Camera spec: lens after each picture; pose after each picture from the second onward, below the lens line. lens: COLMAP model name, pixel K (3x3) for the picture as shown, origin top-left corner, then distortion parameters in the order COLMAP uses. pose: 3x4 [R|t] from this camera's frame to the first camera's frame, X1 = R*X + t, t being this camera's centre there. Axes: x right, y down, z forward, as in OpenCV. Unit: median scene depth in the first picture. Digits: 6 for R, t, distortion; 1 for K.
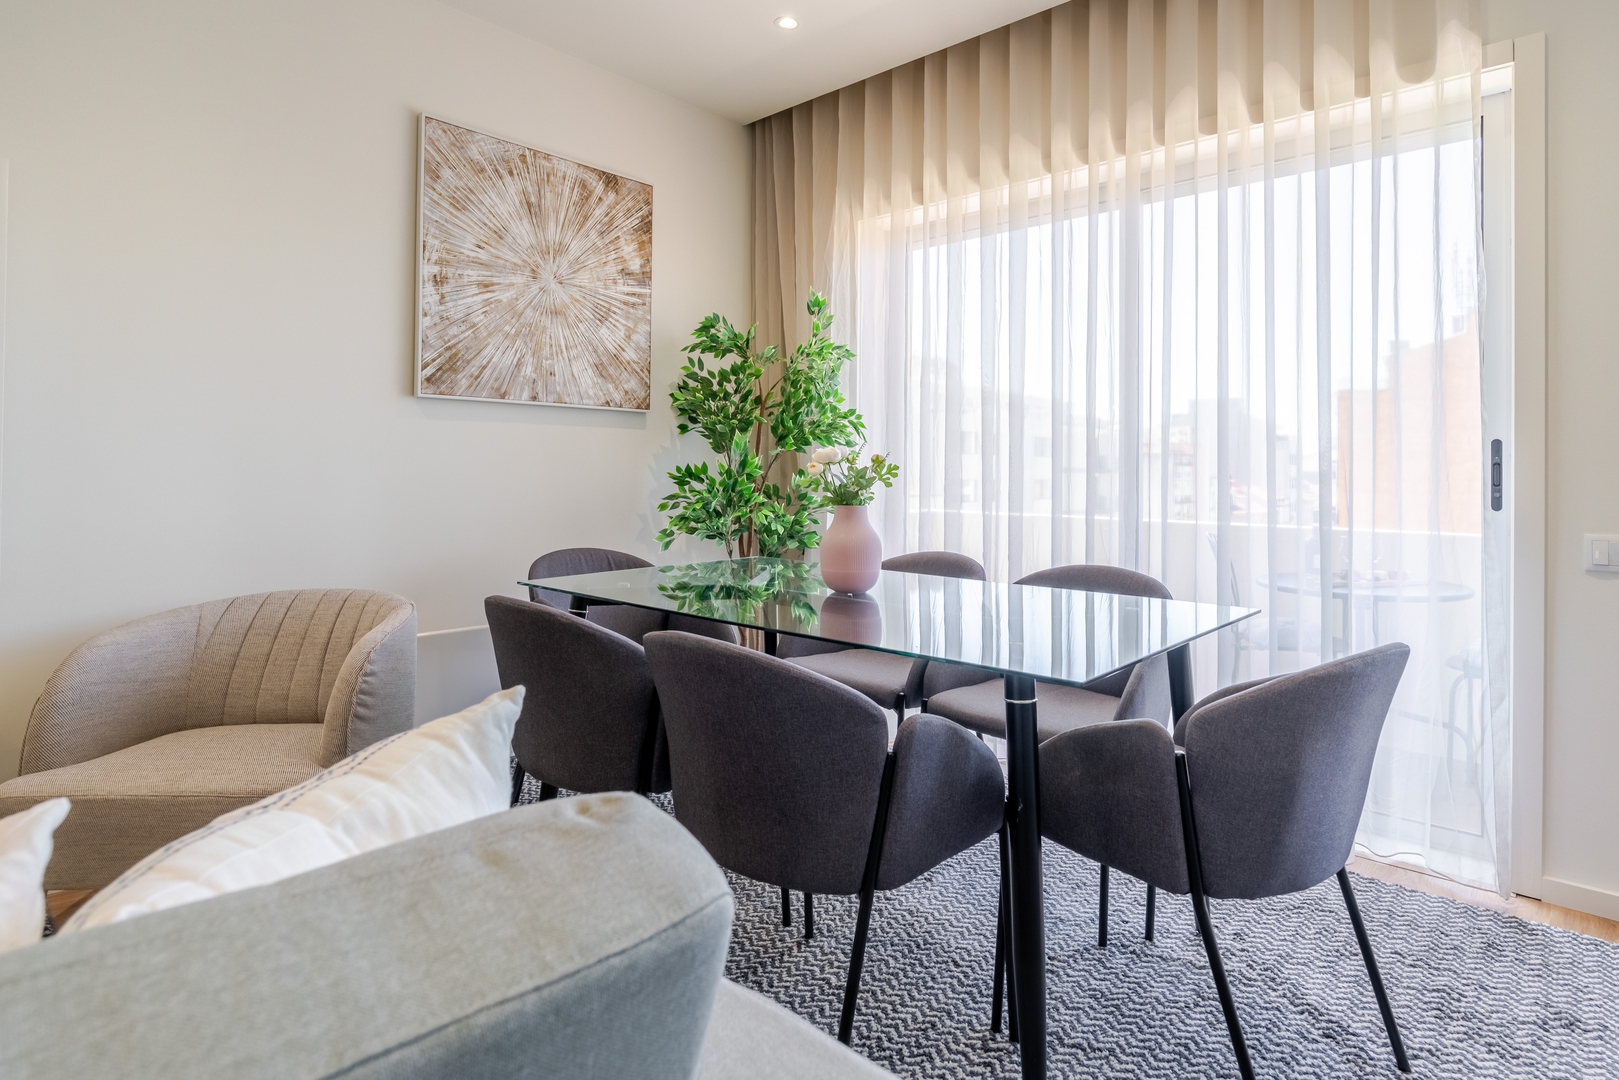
lens RADIAL K [[864.9, 0, 820.1], [0, 864.9, 472.4], [0, 0, 1]] dist [-0.013317, 0.001426]
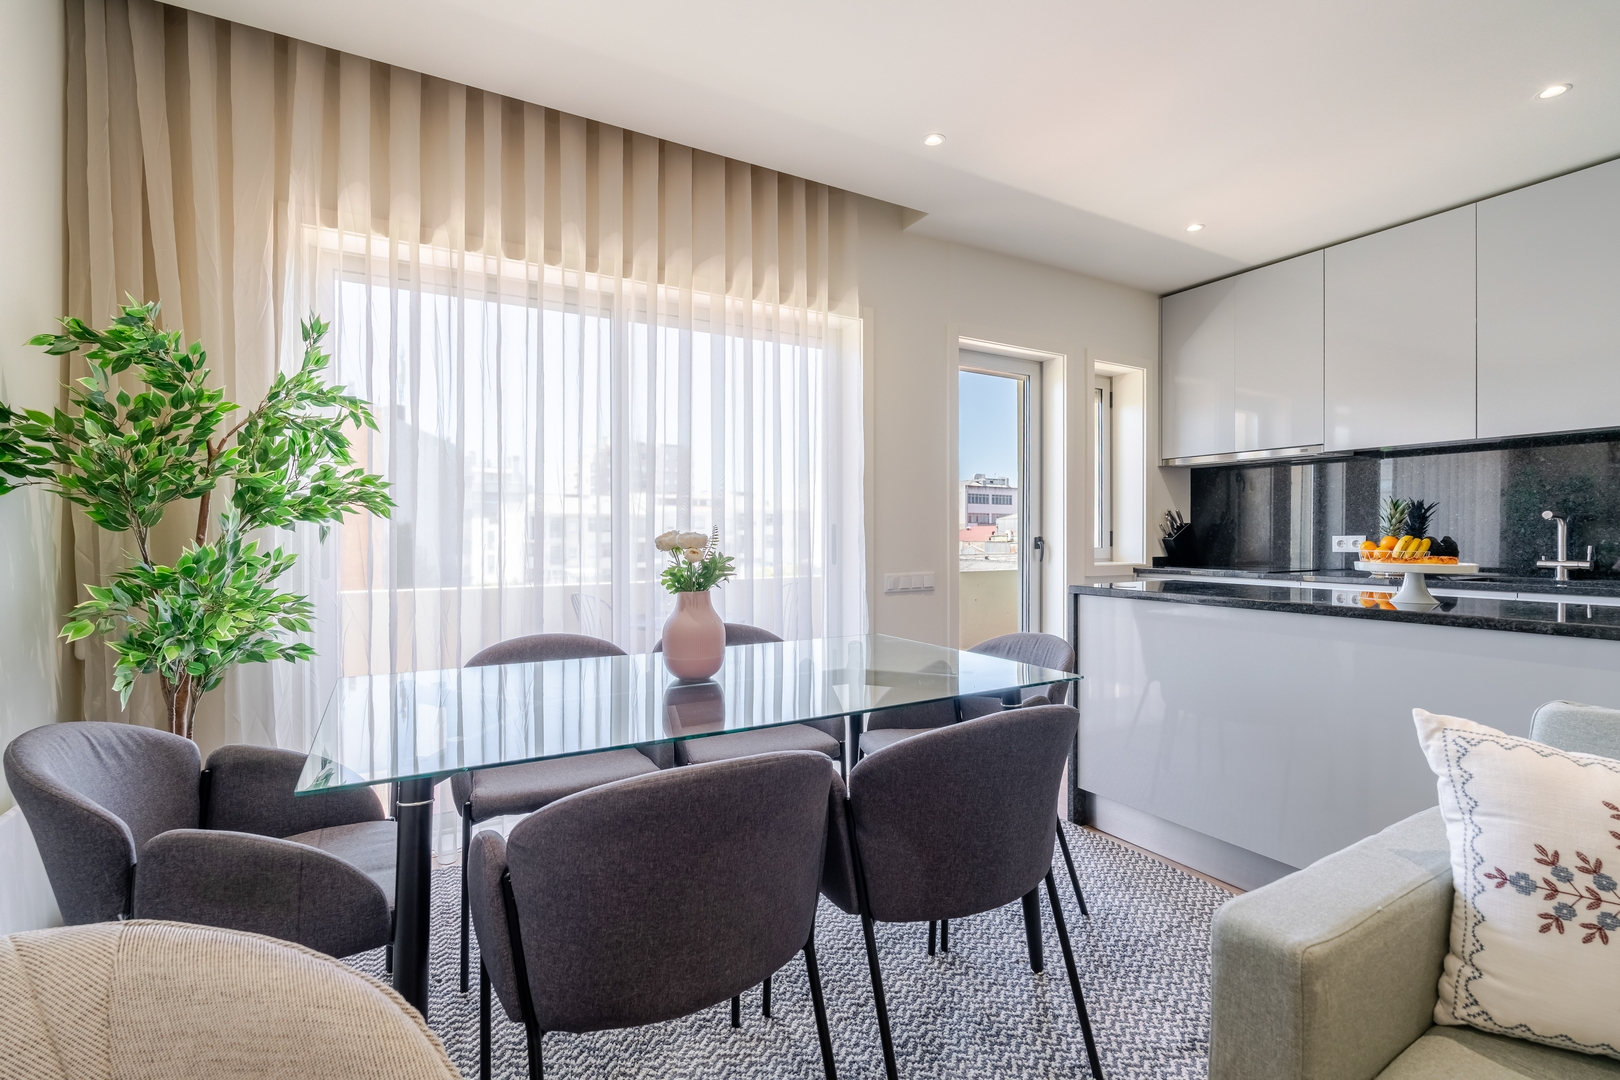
lens RADIAL K [[722.3, 0, 802.0], [0, 722.3, 533.5], [0, 0, 1]] dist [-0.009542, 0.001310]
pose [[0.313921, -0.009288, 0.949404, -0.481580], [0.004384, 0.999956, 0.008333, -0.023484], [-0.949439, 0.001546, 0.313948, 0.430519]]
